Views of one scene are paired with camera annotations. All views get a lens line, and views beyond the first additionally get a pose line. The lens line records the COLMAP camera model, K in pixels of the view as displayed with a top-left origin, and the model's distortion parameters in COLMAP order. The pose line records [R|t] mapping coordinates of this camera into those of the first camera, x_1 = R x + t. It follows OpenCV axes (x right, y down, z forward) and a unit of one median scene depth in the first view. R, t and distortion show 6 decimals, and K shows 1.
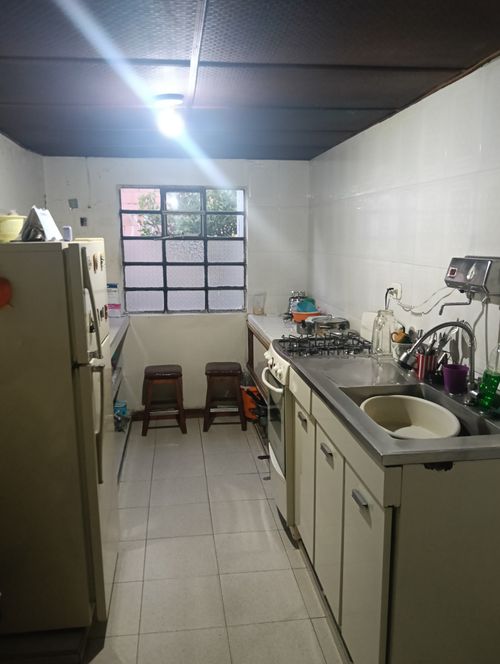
lens RADIAL K [[550.9, 0, 250.0], [0, 550.9, 332.0], [0, 0, 1]] dist [0.085499, -0.183561]
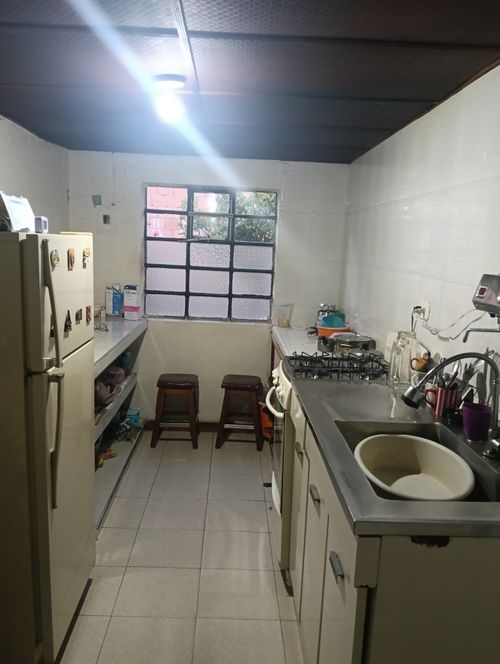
lens RADIAL K [[550.9, 0, 250.0], [0, 550.9, 332.0], [0, 0, 1]] dist [0.085499, -0.183561]
pose [[0.993451, 0.062968, -0.095347, 0.071348], [-0.064540, 0.997824, -0.013494, -0.009797], [0.094290, 0.019560, 0.995353, 0.099914]]
